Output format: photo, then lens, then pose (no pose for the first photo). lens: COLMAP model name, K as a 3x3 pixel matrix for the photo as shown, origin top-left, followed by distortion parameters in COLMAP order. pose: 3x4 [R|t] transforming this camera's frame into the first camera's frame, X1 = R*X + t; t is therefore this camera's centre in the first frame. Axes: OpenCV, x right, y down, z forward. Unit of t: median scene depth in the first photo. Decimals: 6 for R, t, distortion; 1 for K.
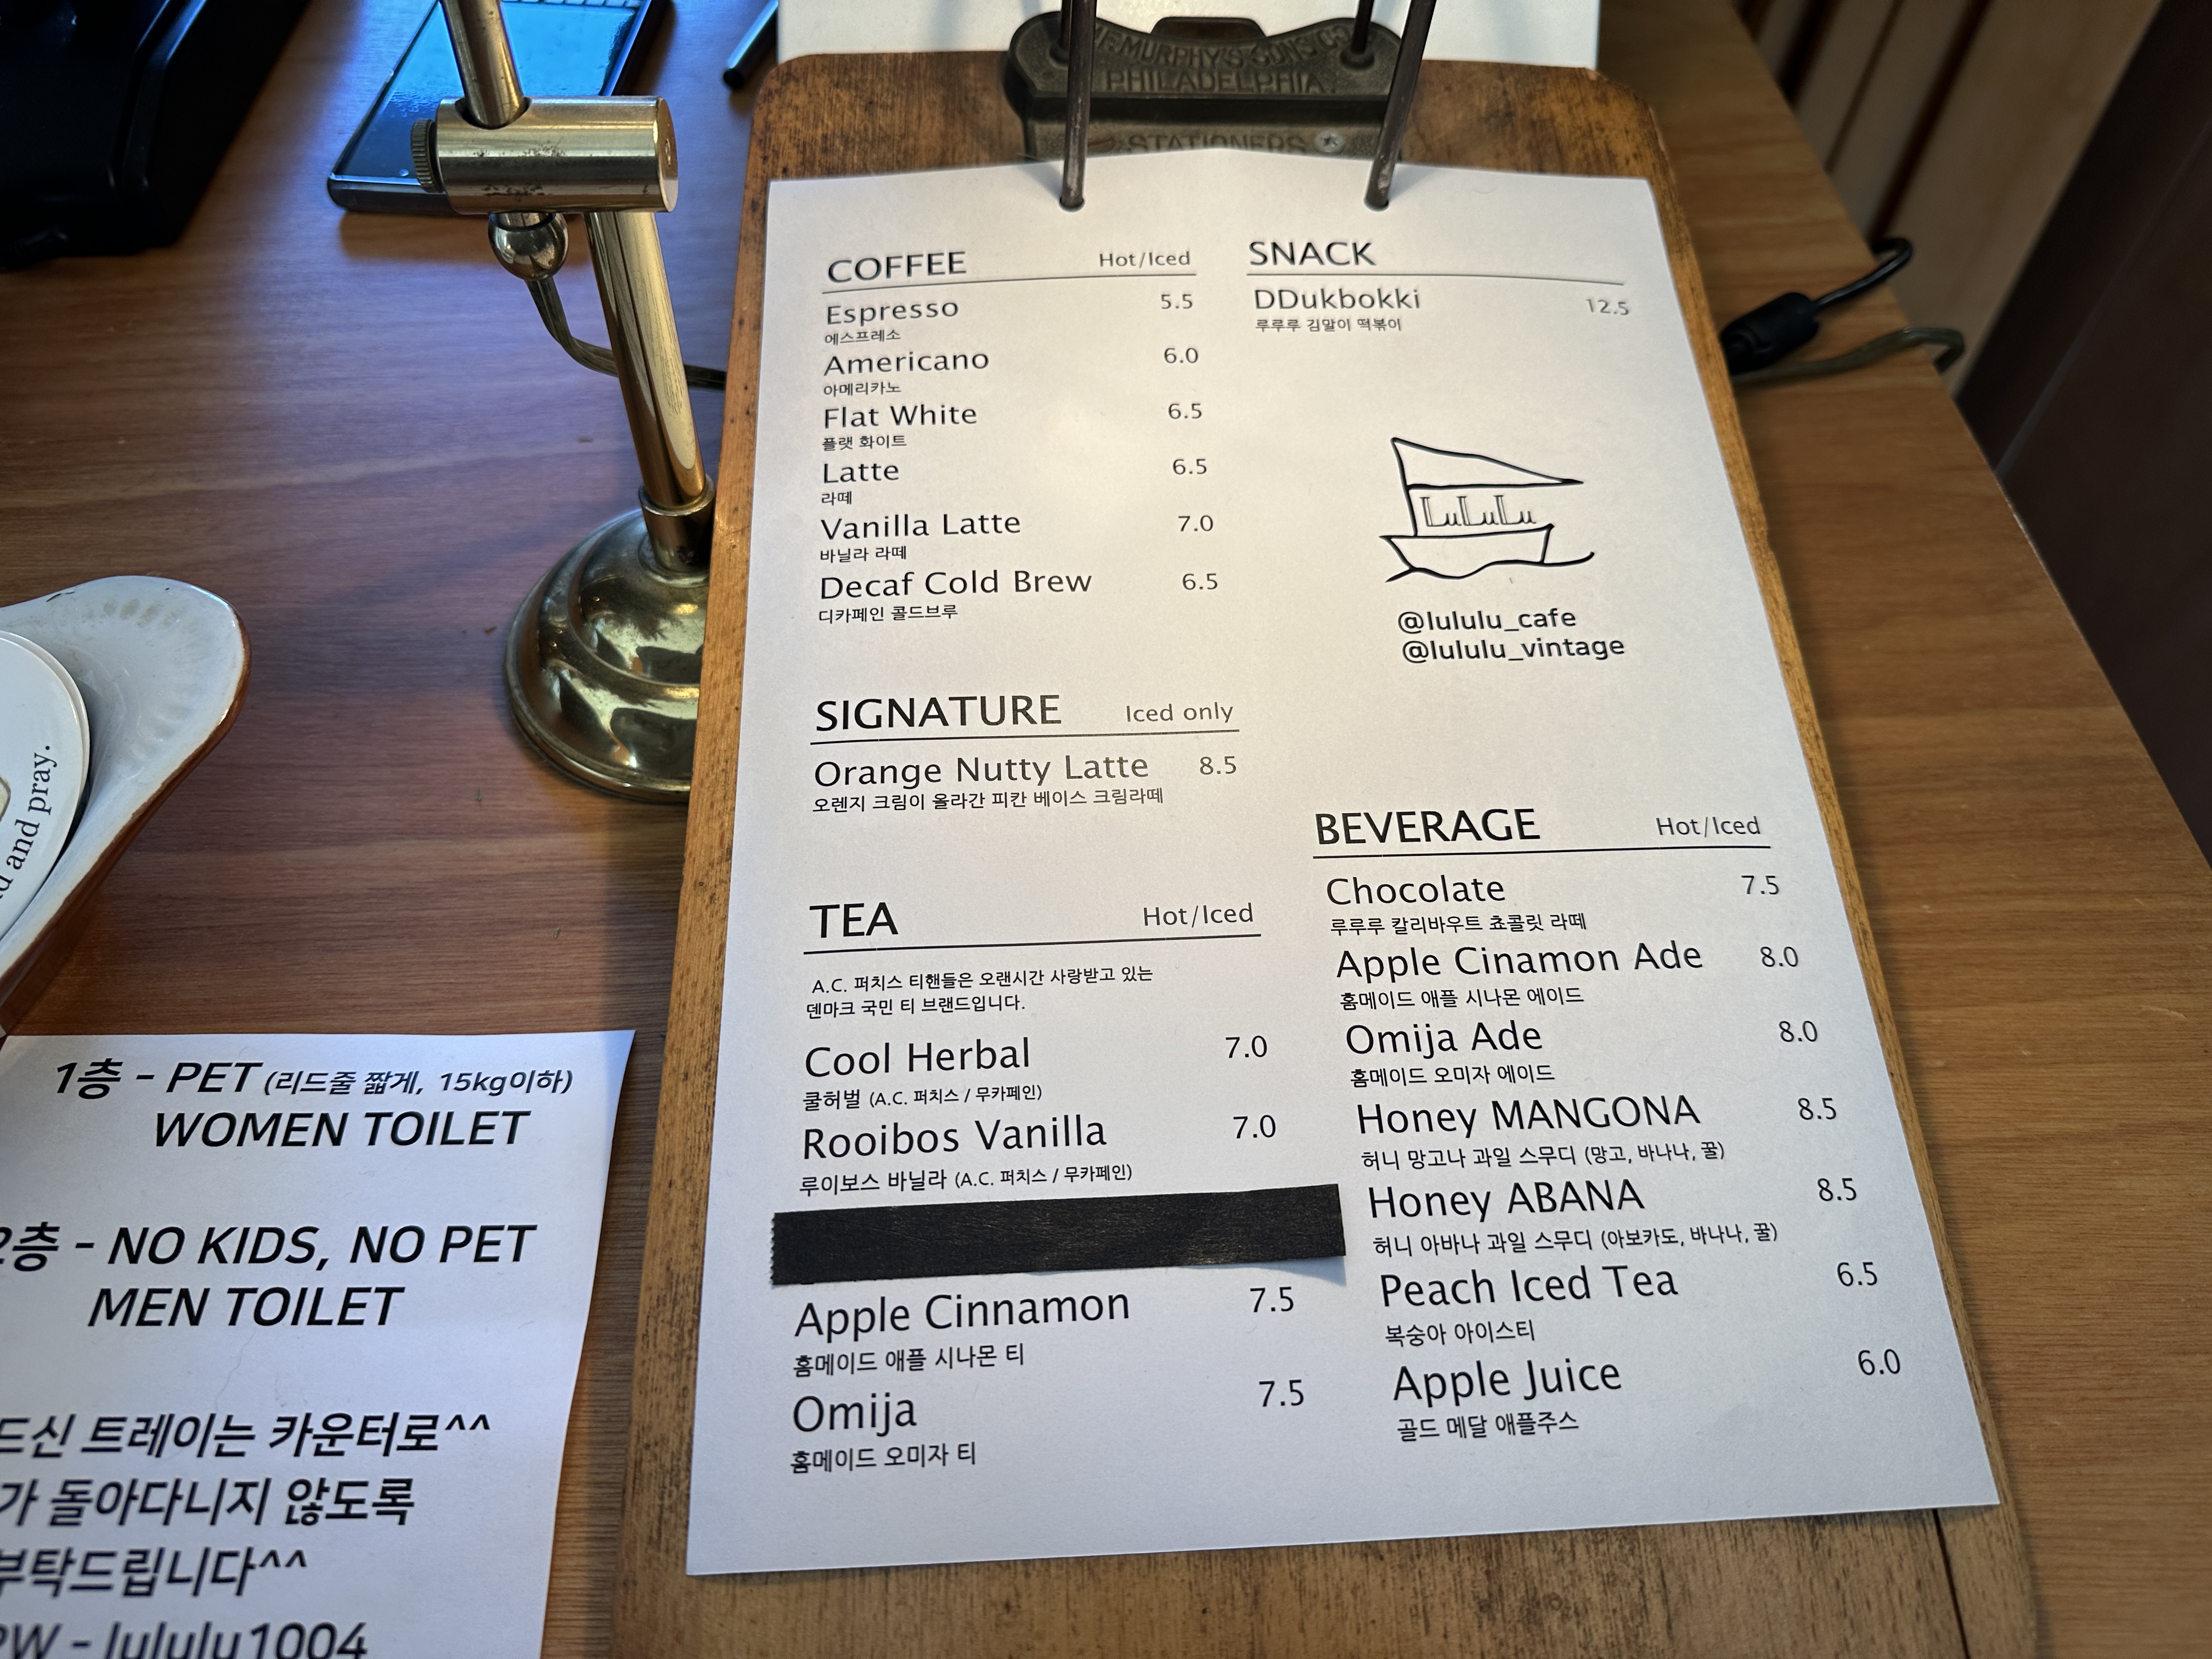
lens RADIAL K [[1561.1, 0, 1106.0], [0, 1561.1, 829.5], [0, 0, 1]] dist [-0.032507, 0.003630]
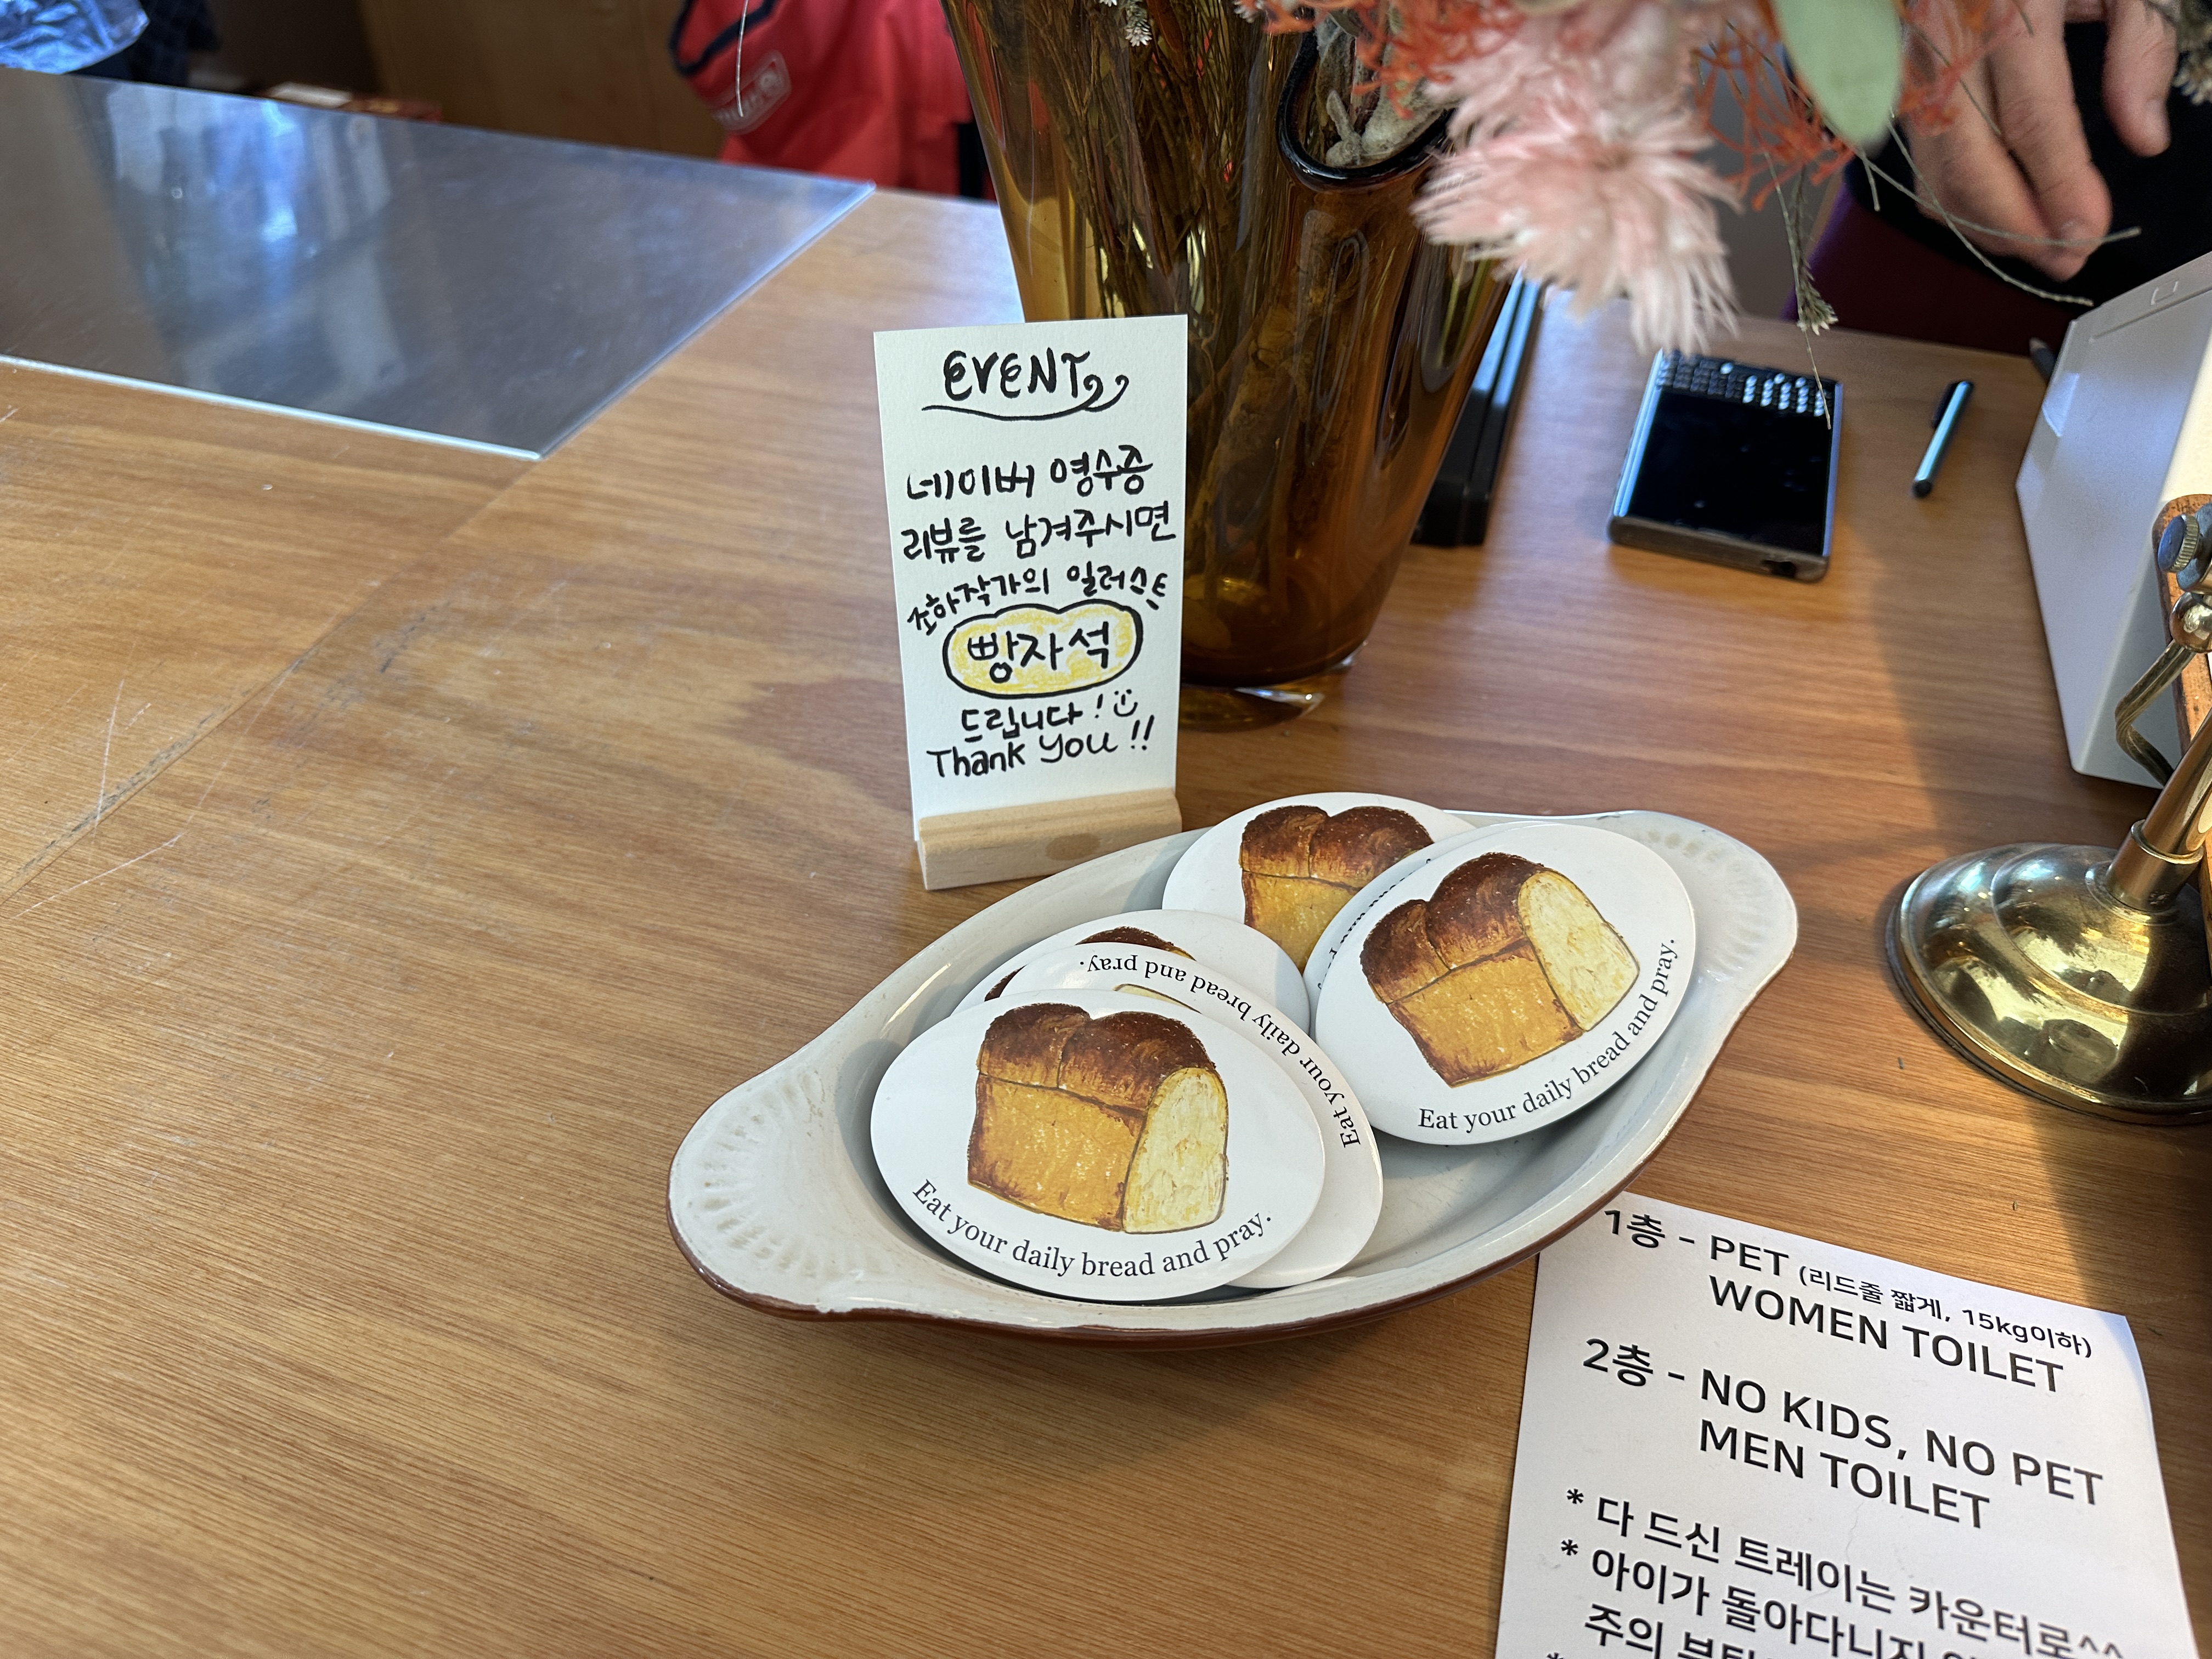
lens RADIAL K [[1561.1, 0, 1106.0], [0, 1561.1, 829.5], [0, 0, 1]] dist [-0.032507, 0.003630]
pose [[0.941236, 0.200277, -0.271962, -0.821231], [-0.254948, 0.949448, -0.183167, 0.202915], [0.221529, 0.241739, 0.944715, -0.256061]]
